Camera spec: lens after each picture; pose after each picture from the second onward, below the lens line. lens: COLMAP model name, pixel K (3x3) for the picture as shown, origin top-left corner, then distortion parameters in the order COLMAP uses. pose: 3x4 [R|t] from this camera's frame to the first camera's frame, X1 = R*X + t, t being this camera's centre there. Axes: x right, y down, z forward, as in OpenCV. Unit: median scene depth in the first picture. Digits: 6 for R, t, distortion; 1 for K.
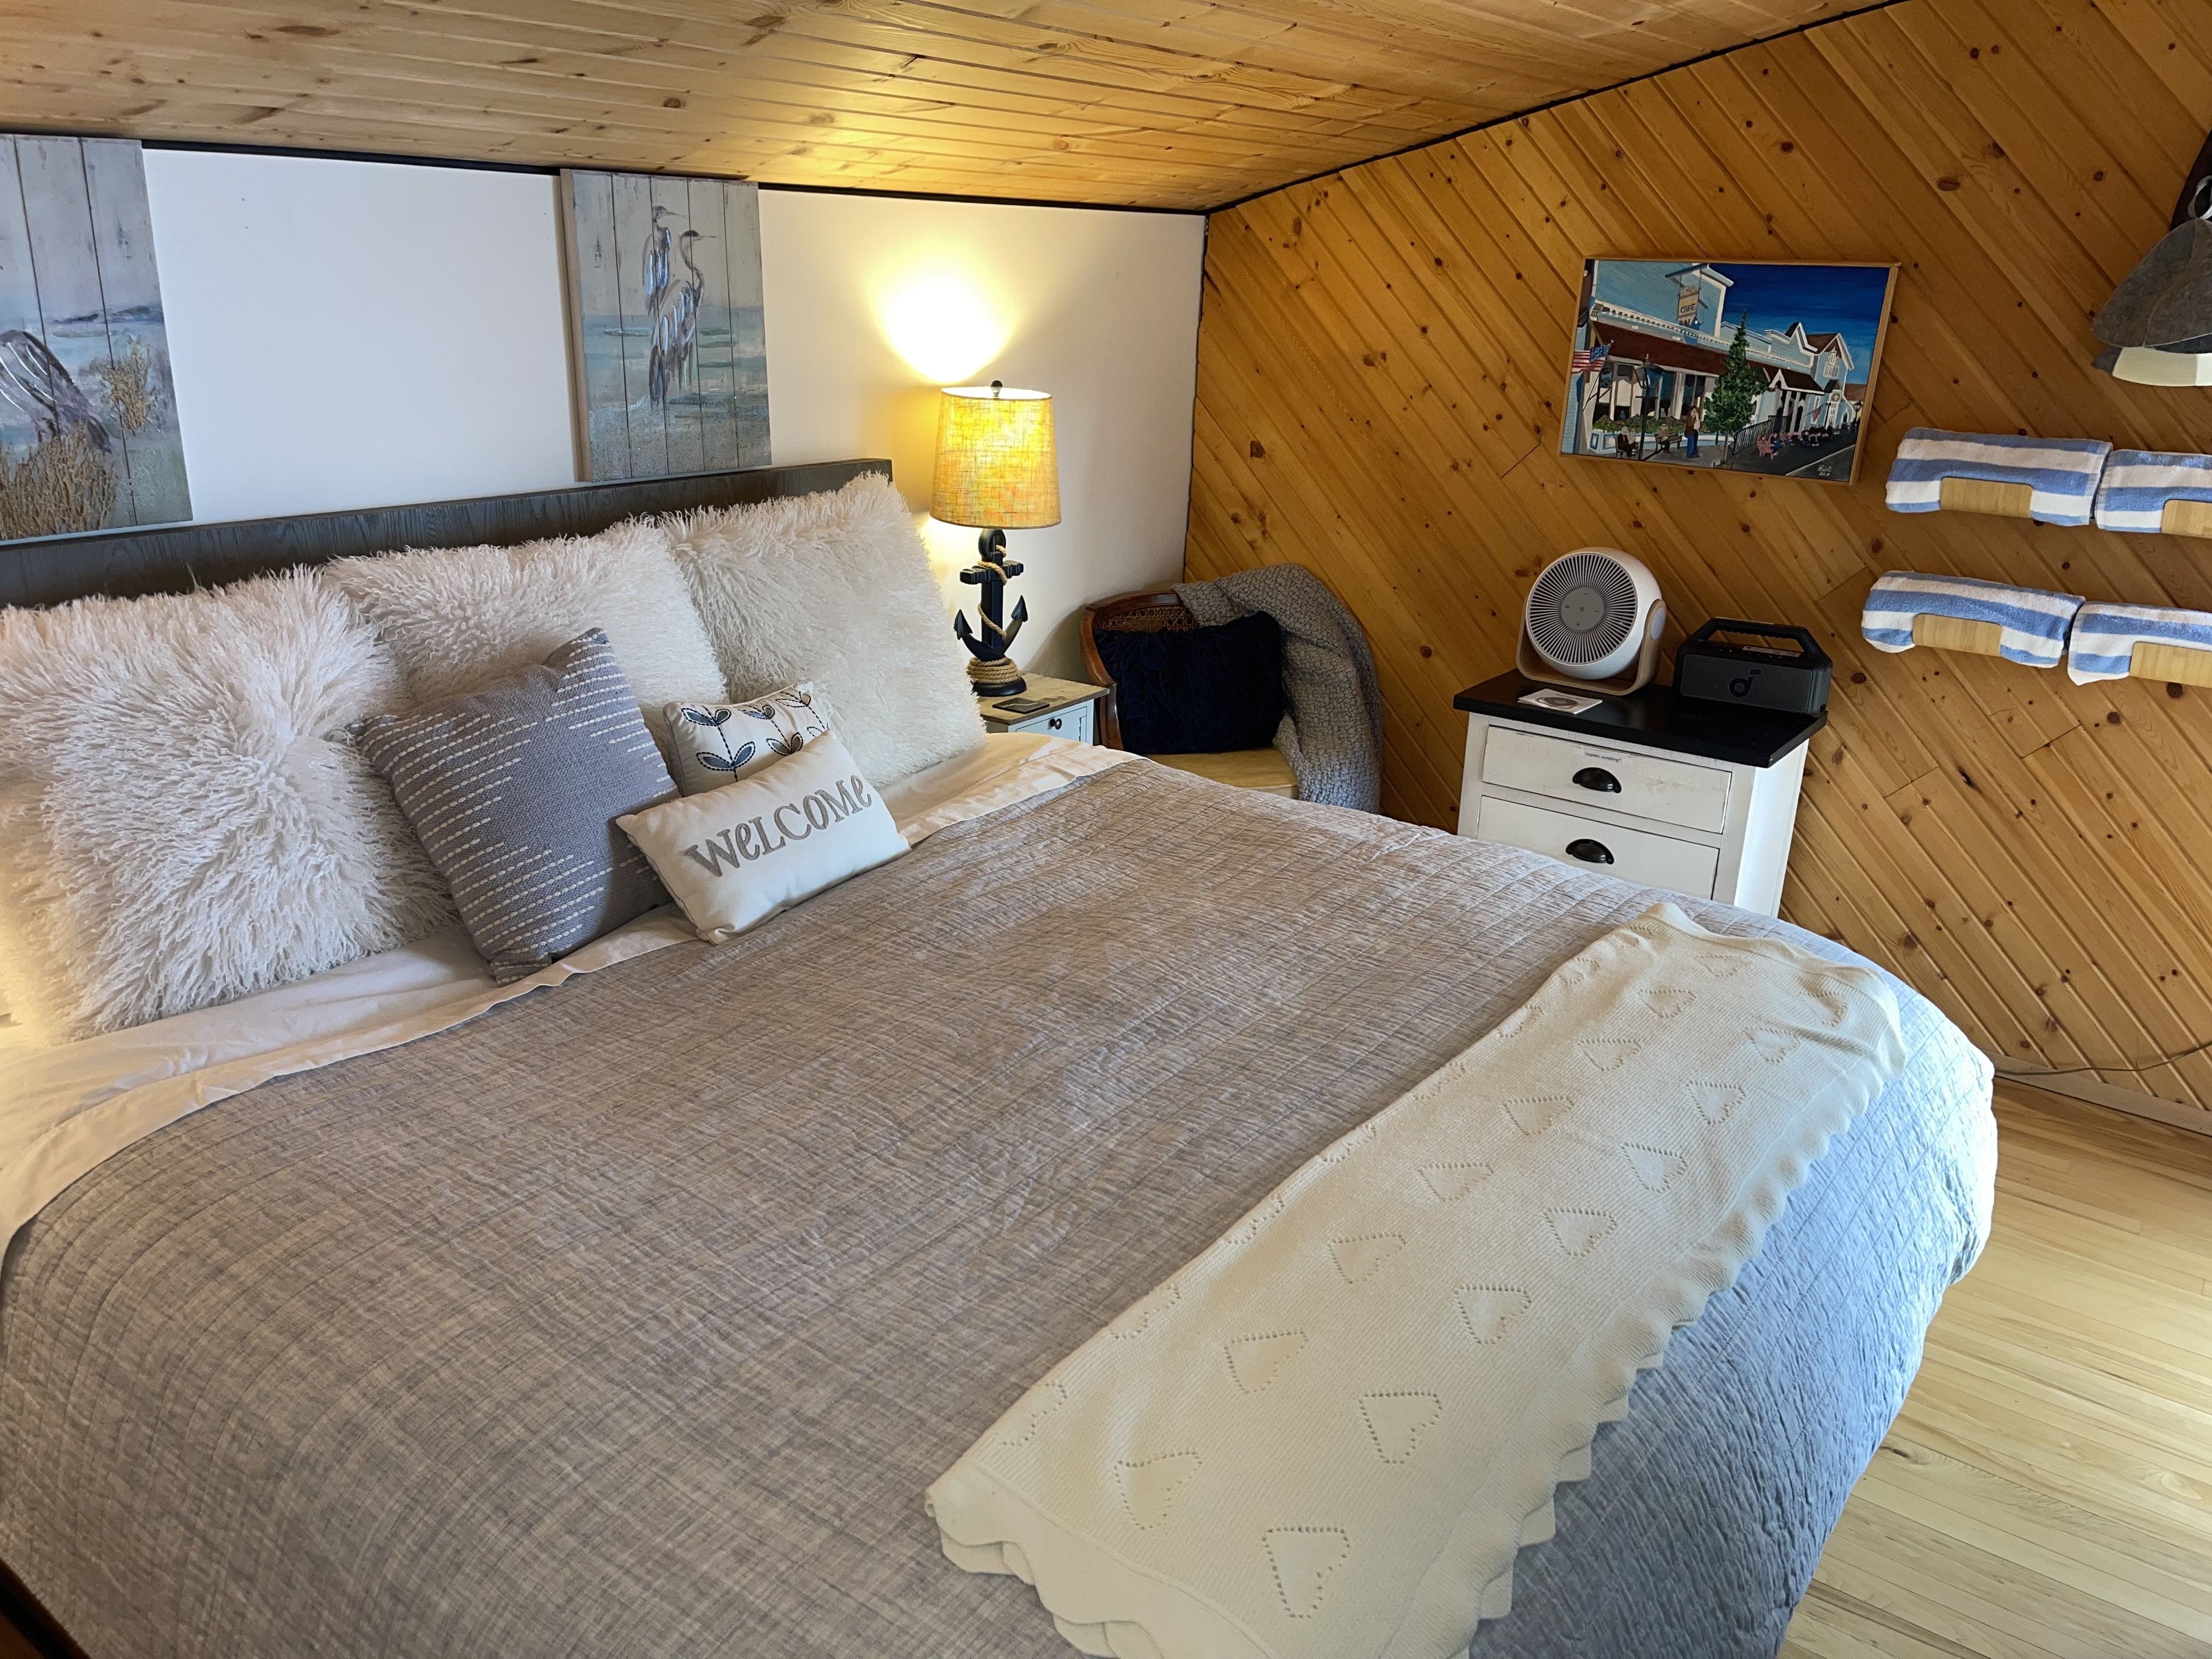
lens RADIAL K [[1653.7, 0, 1083.8], [0, 1653.7, 834.4], [0, 0, 1]] dist [0.039821, -0.054596]
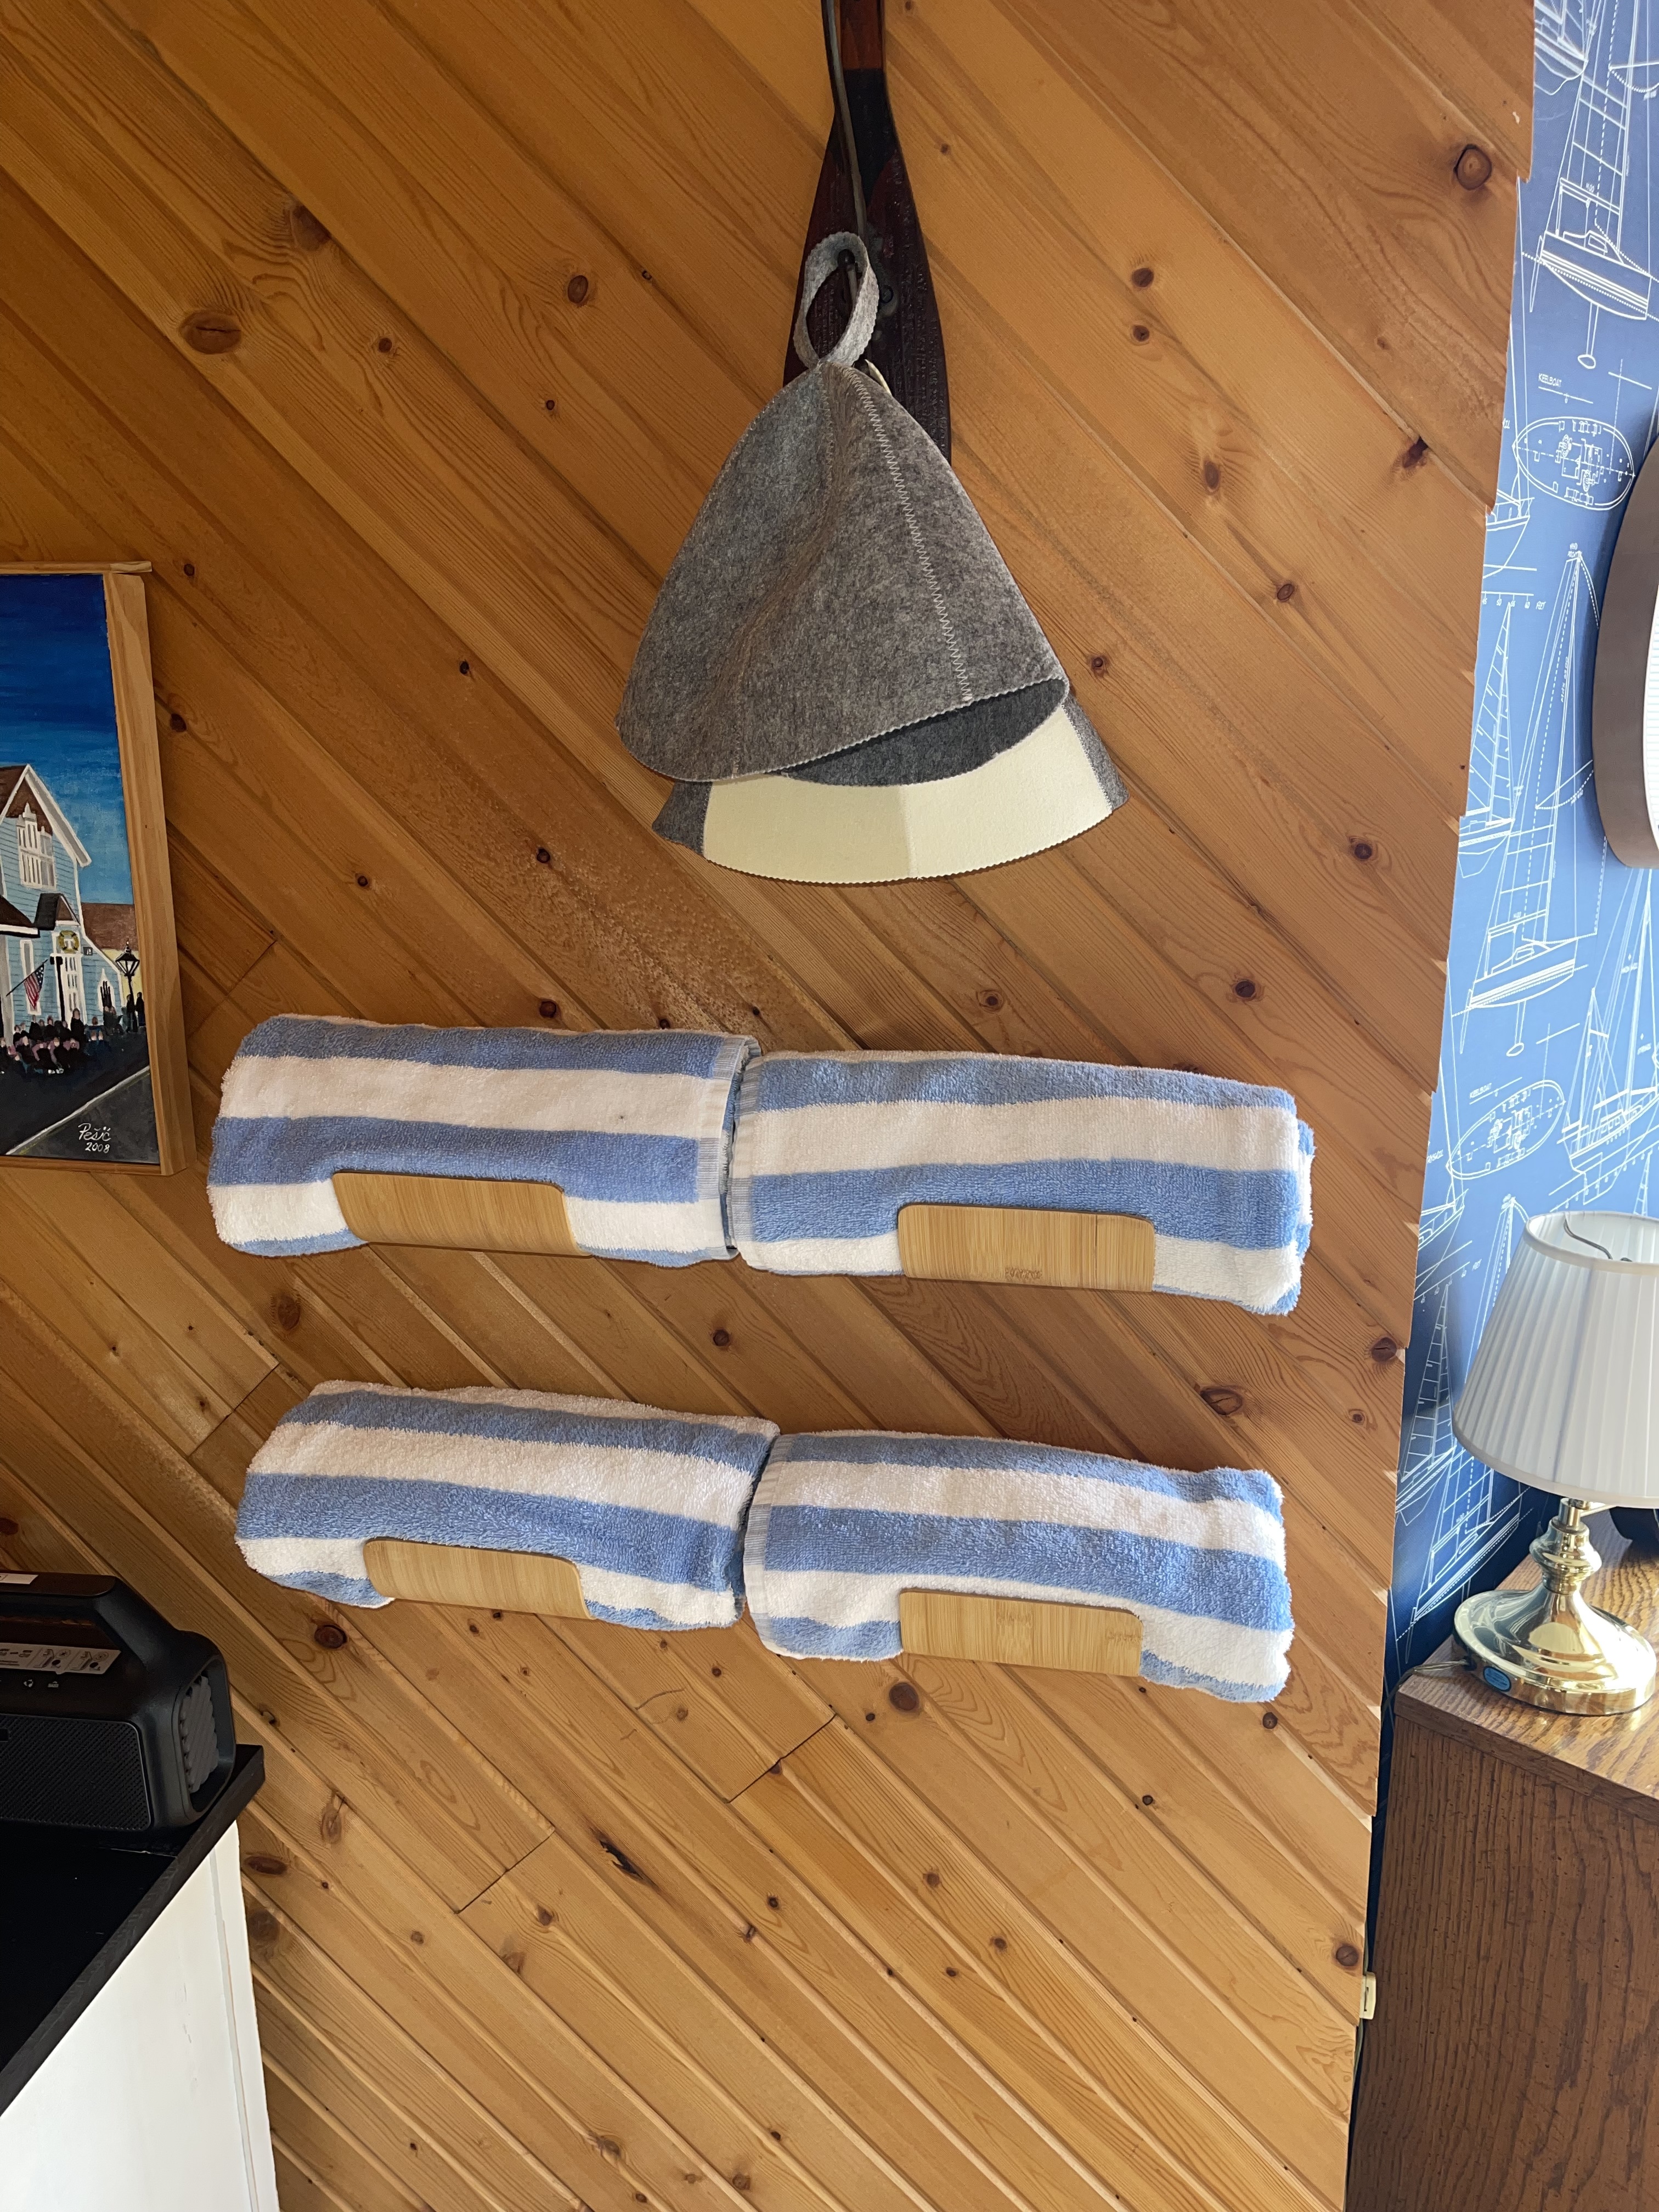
lens RADIAL K [[1653.7, 0, 837.8], [0, 1653.7, 1099.0], [0, 0, 1]] dist [0.039821, -0.054596]
pose [[0.893844, -0.133505, 0.428042, 0.442543], [0.169472, 0.984421, -0.046856, -0.186055], [-0.415118, 0.114423, 0.902544, 0.619806]]
